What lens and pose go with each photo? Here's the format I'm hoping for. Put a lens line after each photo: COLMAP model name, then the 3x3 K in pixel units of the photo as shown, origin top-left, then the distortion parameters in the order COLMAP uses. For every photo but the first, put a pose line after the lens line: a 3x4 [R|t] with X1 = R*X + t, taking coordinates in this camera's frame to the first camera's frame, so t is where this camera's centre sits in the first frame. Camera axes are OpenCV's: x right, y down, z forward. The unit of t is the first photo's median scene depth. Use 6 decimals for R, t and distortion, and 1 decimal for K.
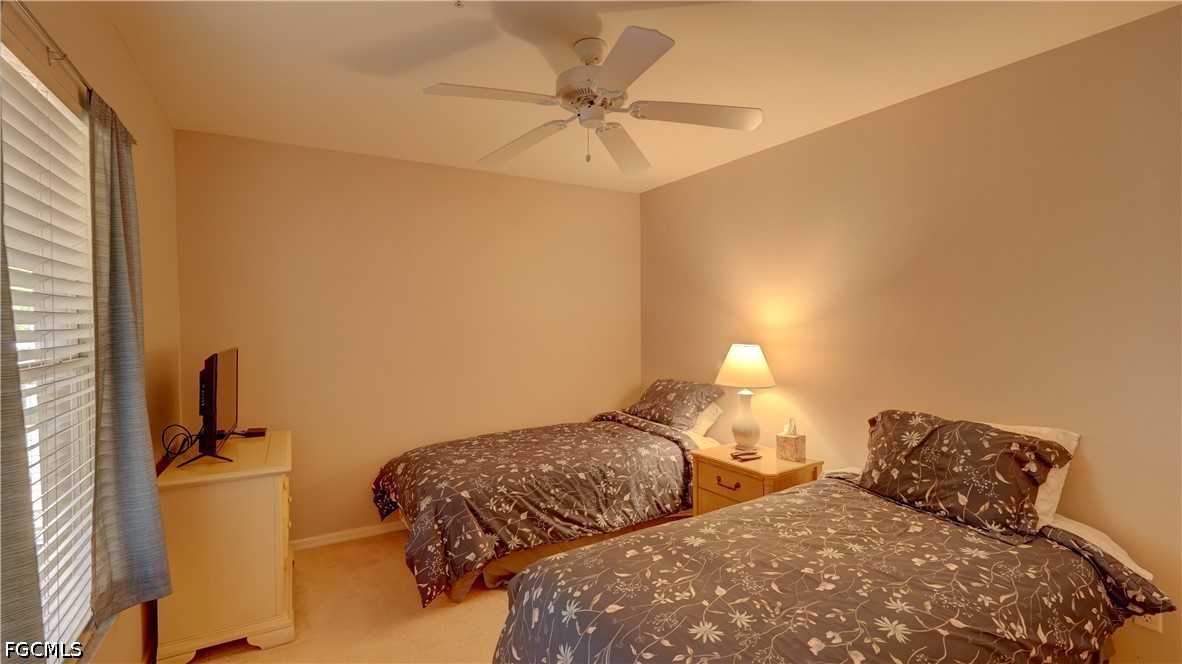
lens RADIAL K [[516.8, 0, 588.9], [0, 516.8, 327.1], [0, 0, 1]] dist [-0.006733, 0.004000]
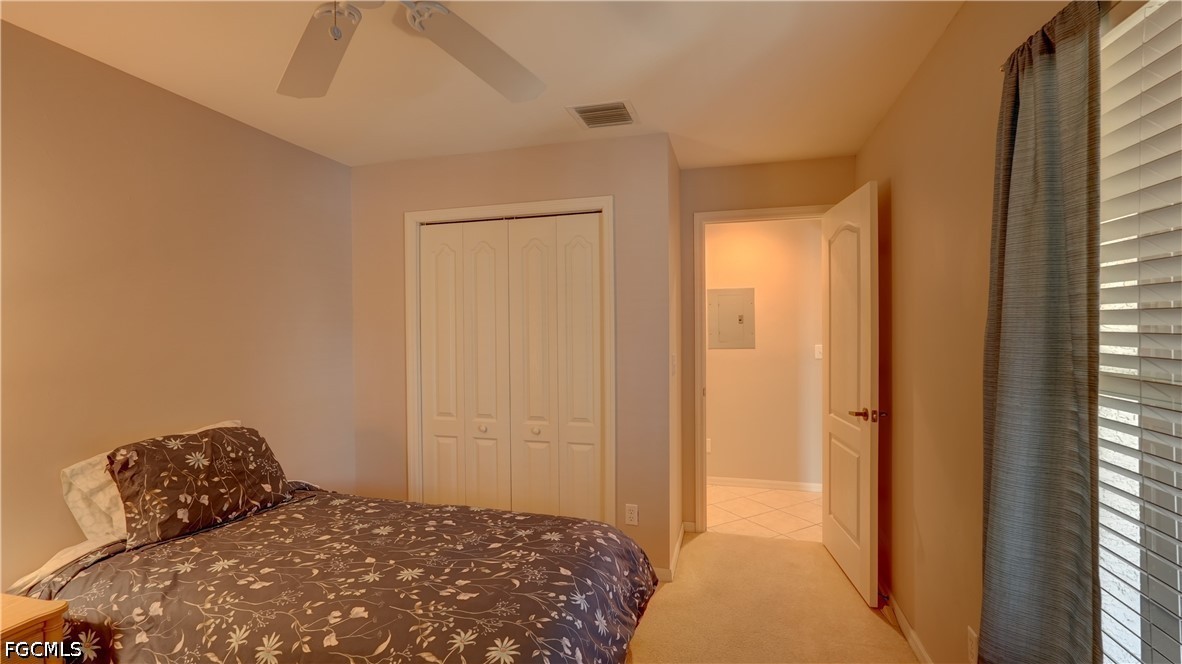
lens RADIAL K [[516.8, 0, 589.7], [0, 516.8, 331.6], [0, 0, 1]] dist [-0.006733, 0.004000]
pose [[-0.688954, 0.005952, 0.724781, -0.647704], [0.021418, 0.999697, 0.012149, -0.014752], [-0.724489, 0.023894, -0.688872, 1.336297]]
